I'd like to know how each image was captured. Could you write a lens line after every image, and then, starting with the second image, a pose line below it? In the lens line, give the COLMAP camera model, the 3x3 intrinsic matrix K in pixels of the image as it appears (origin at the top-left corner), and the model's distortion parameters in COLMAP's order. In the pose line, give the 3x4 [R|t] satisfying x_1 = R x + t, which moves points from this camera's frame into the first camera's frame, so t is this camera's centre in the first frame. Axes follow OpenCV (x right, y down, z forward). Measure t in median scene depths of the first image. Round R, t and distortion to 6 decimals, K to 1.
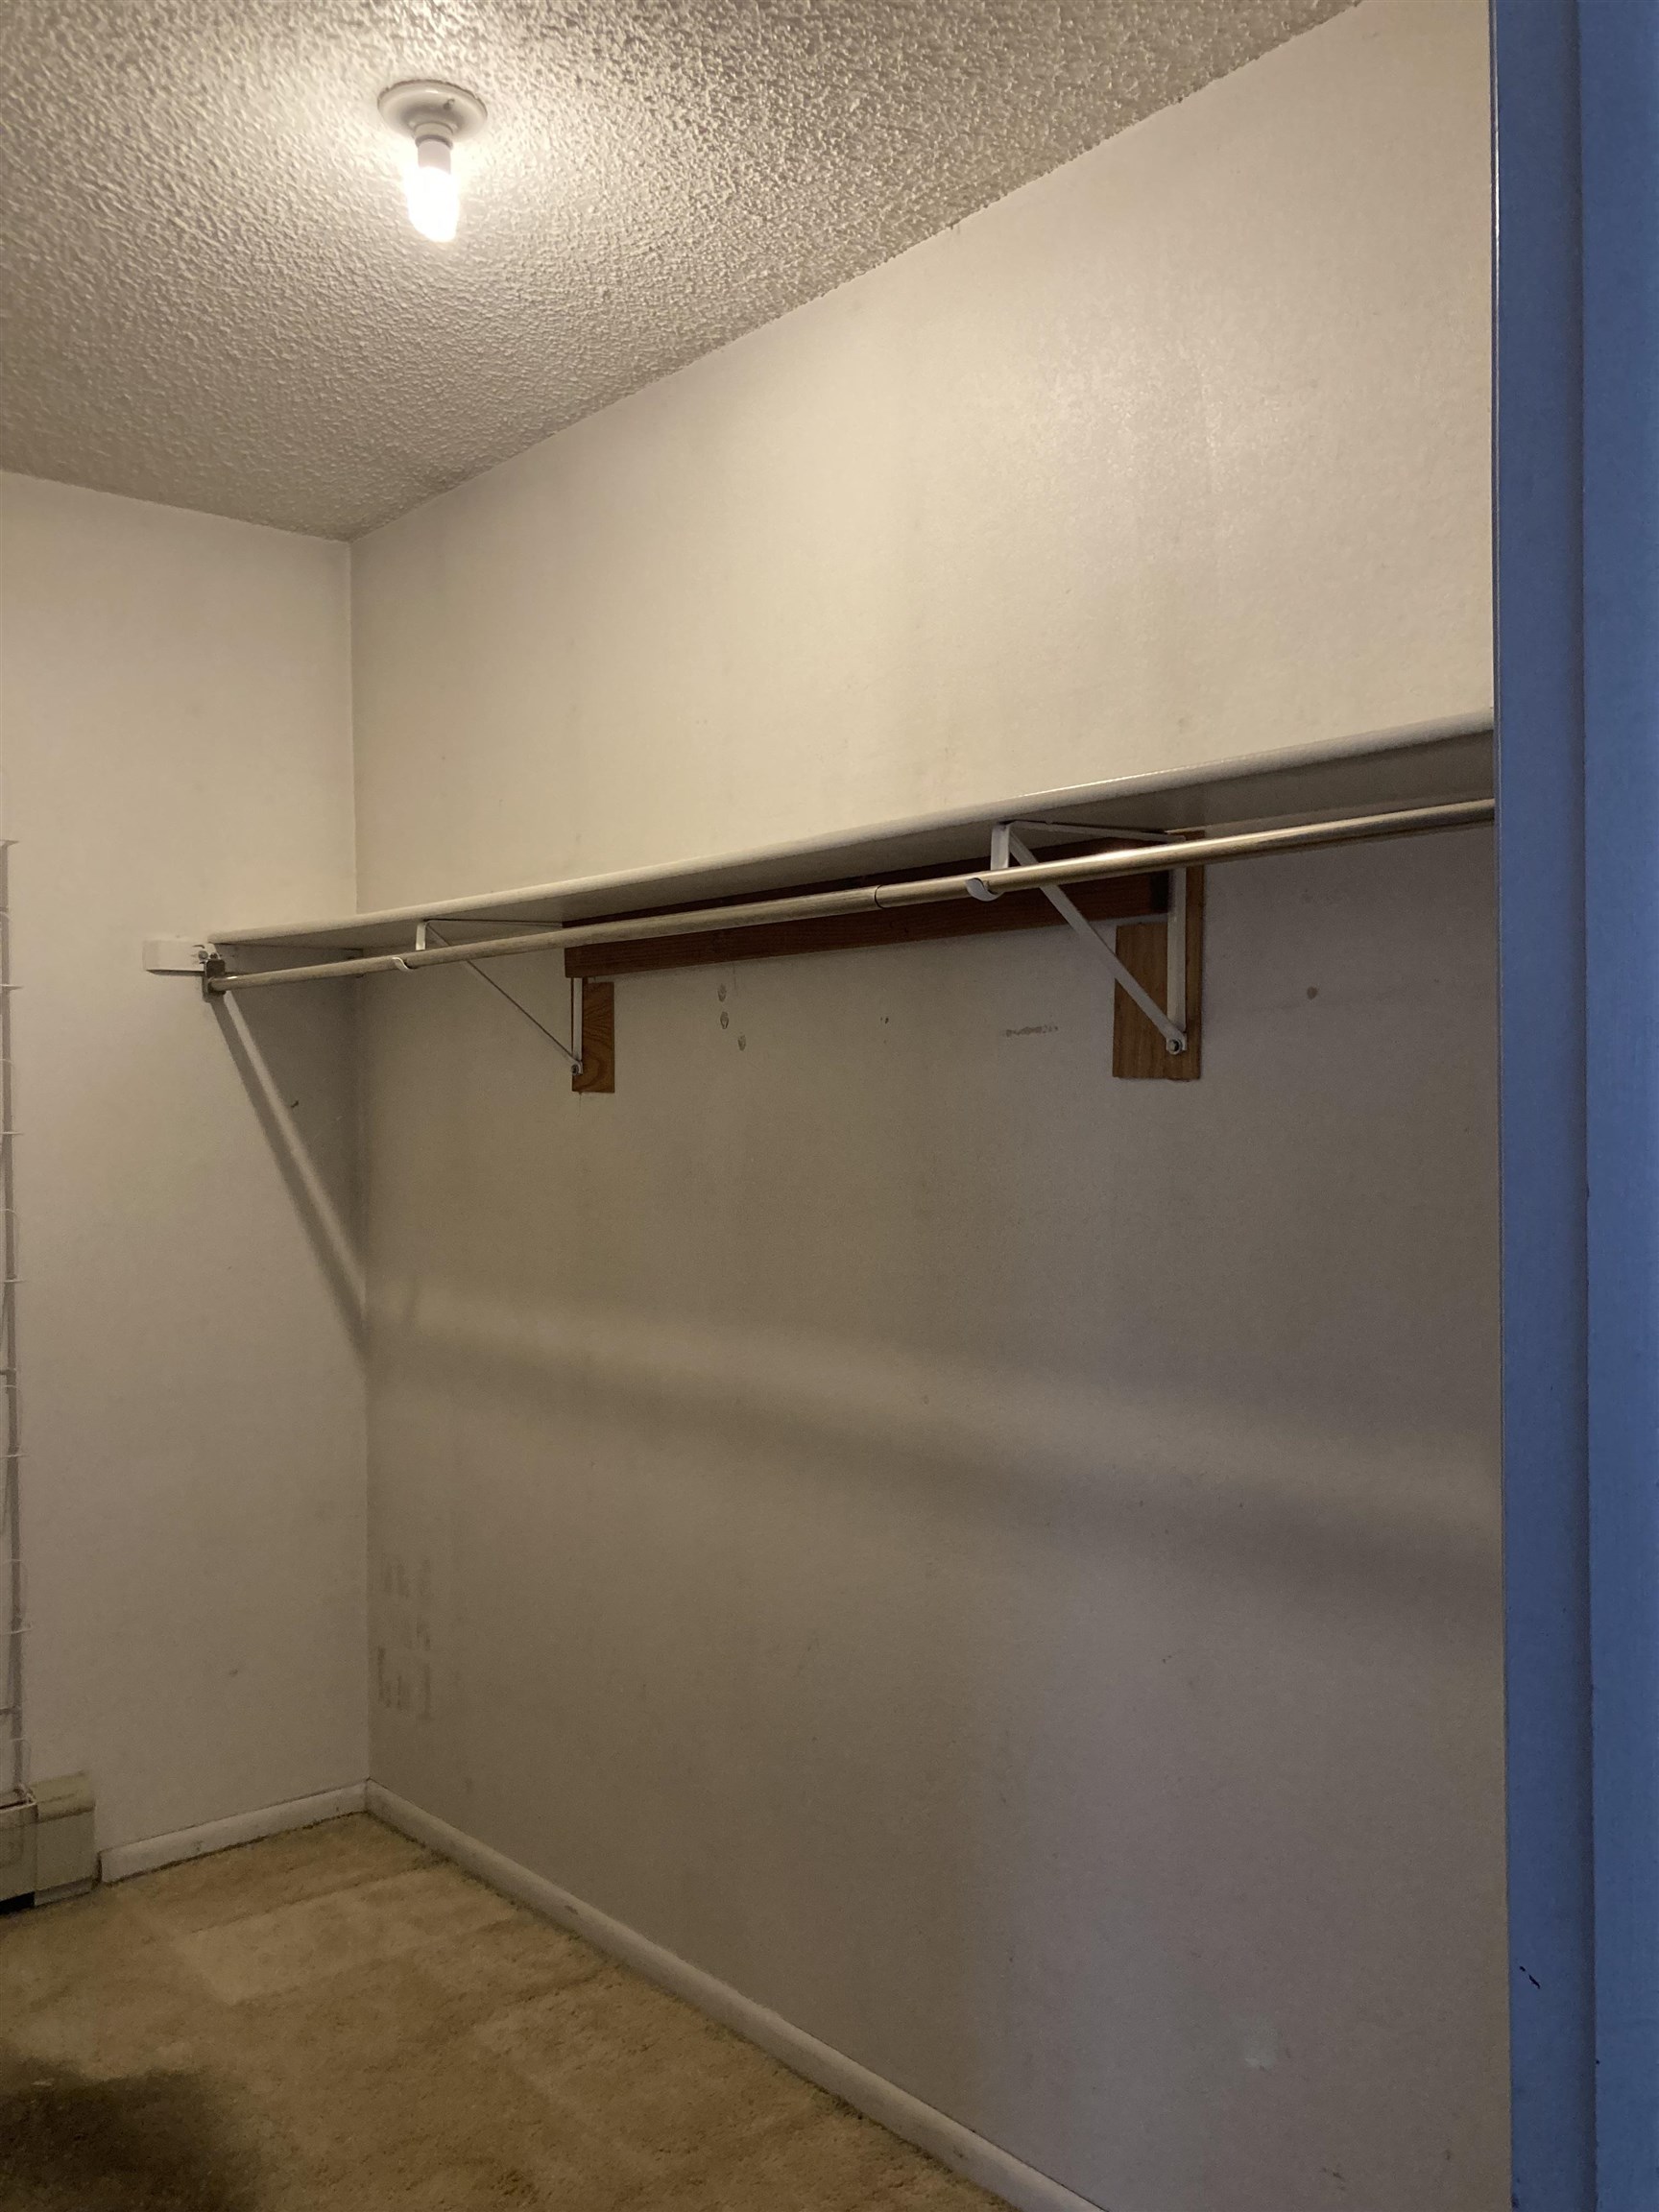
lens RADIAL K [[1822.9, 0, 823.8], [0, 1822.9, 1107.8], [0, 0, 1]] dist [0.037245, -0.024434]
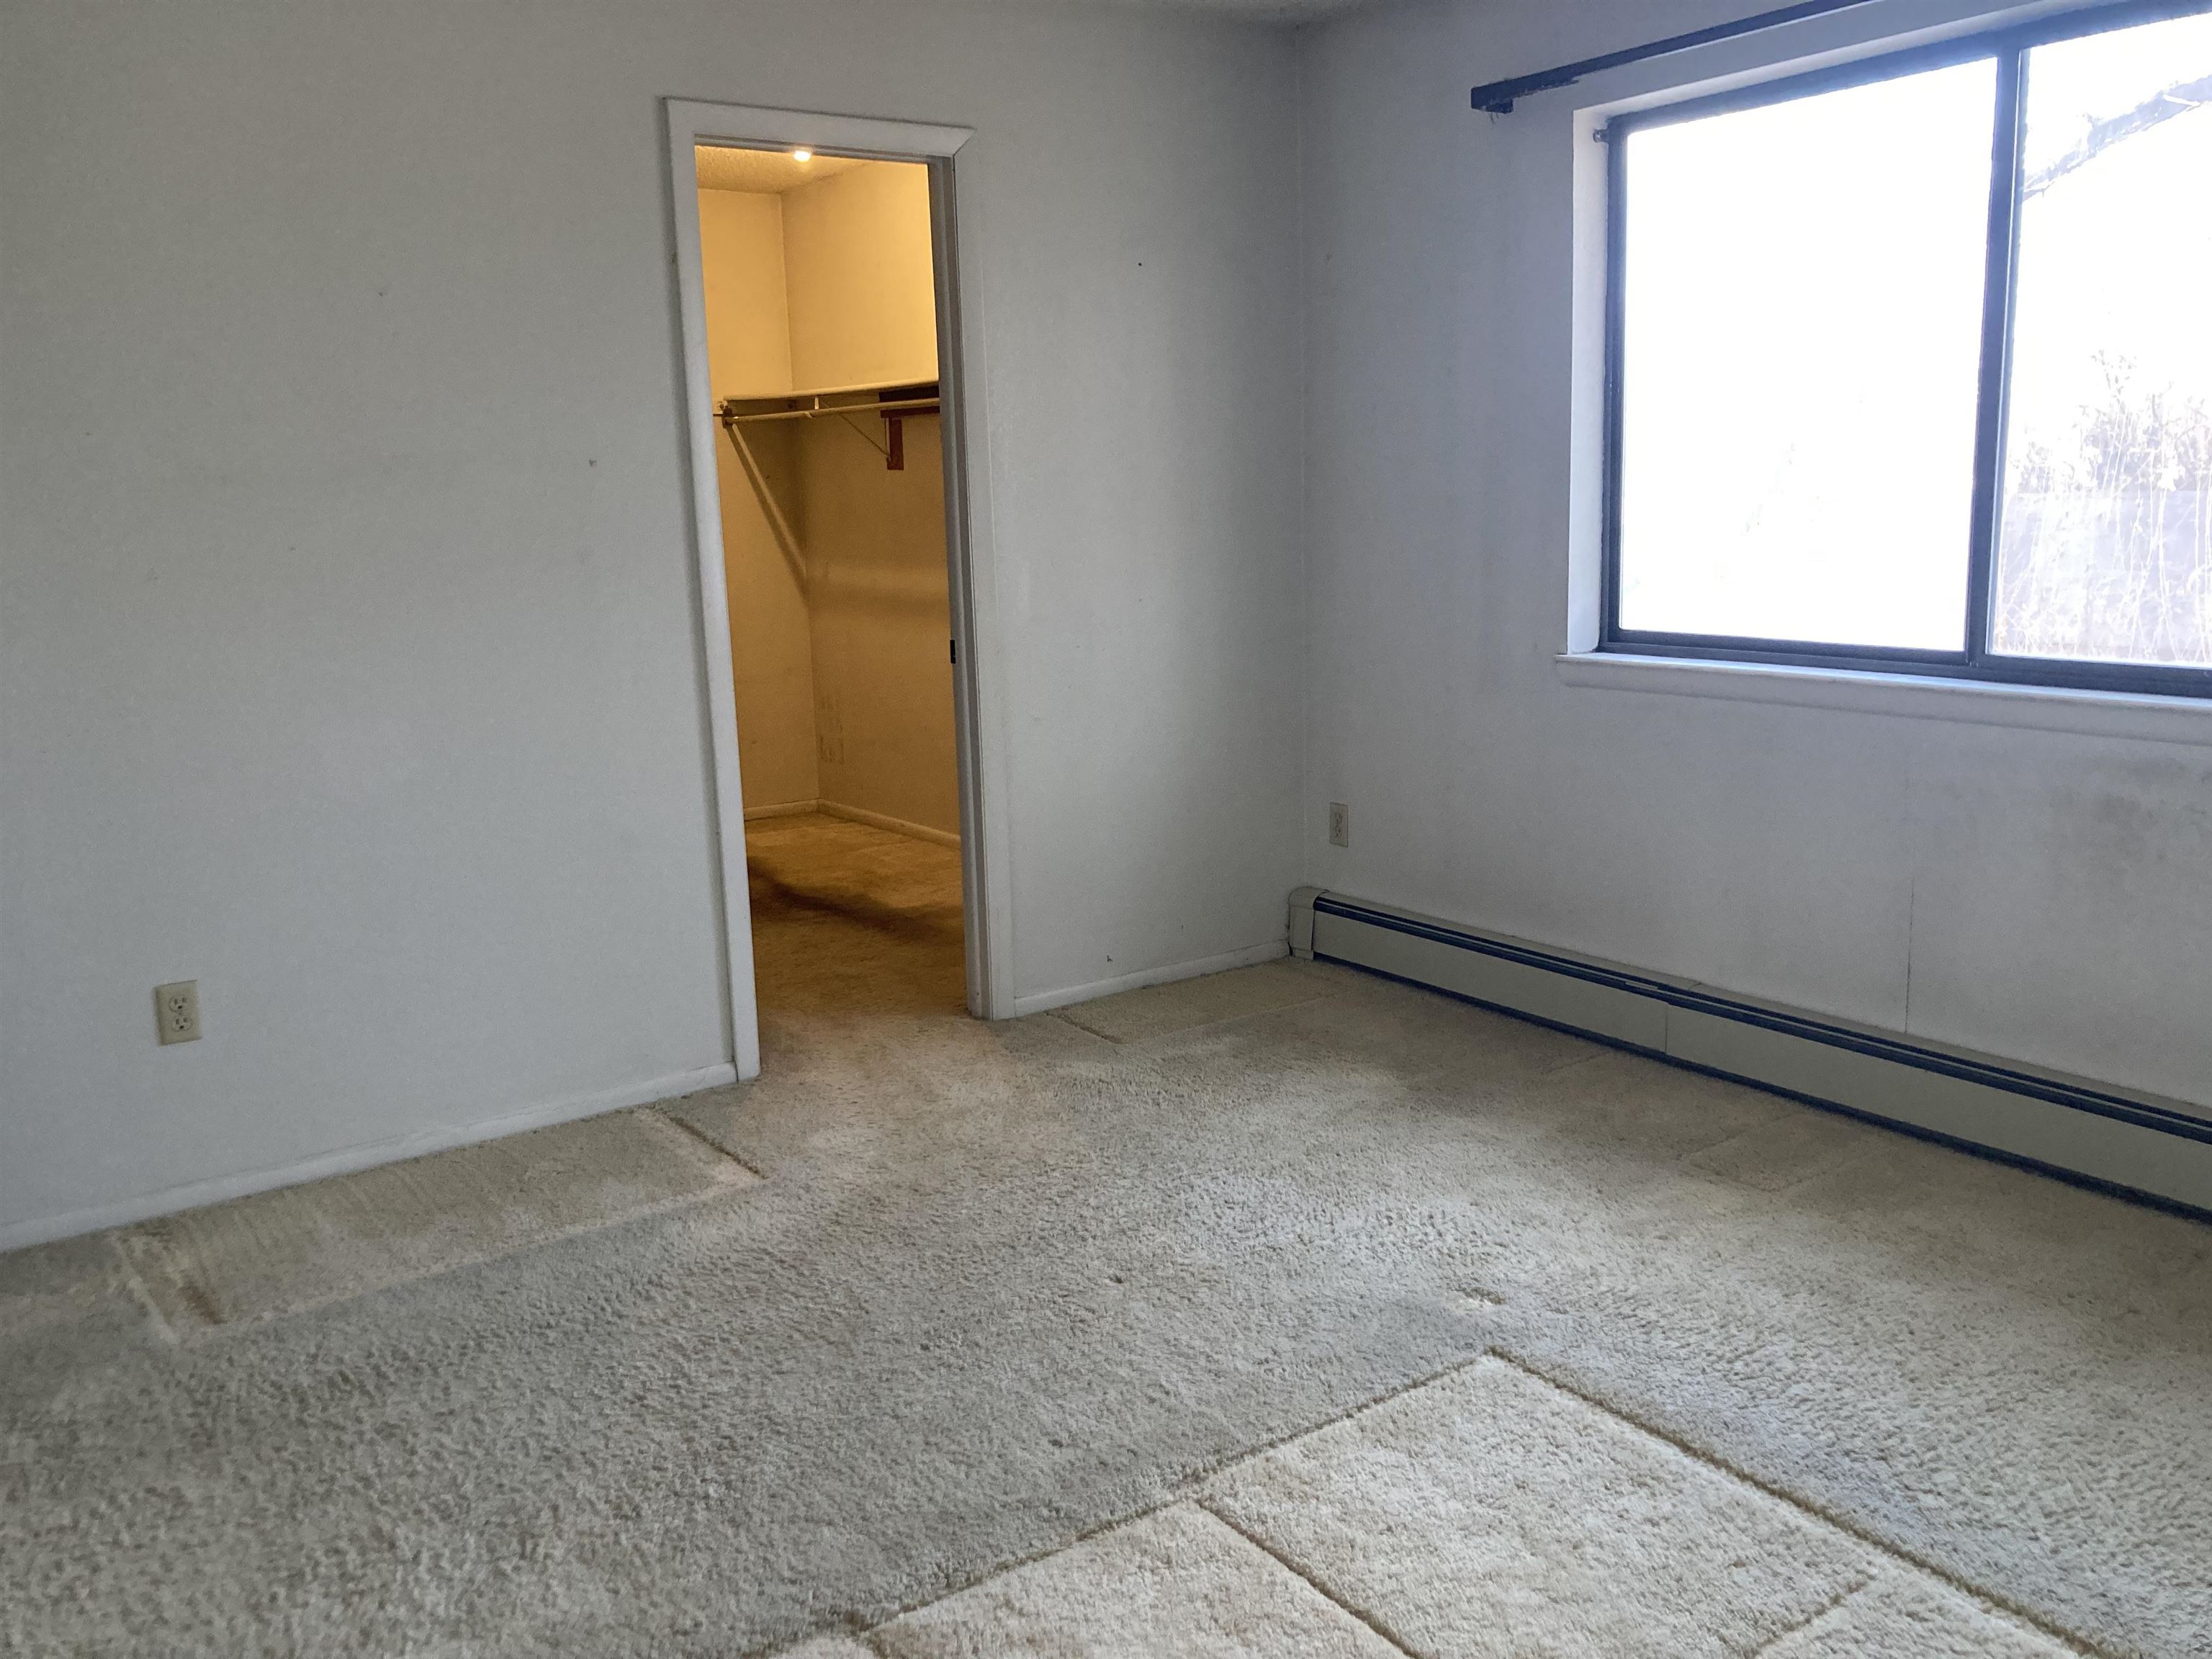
lens RADIAL K [[1822.9, 0, 1116.0], [0, 1822.9, 817.2], [0, 0, 1]] dist [0.037245, -0.024434]
pose [[0.995401, 0.001231, -0.095789, 0.351289], [0.015995, 0.983744, 0.178862, 0.013872], [0.094452, -0.179572, 0.979200, -1.232021]]
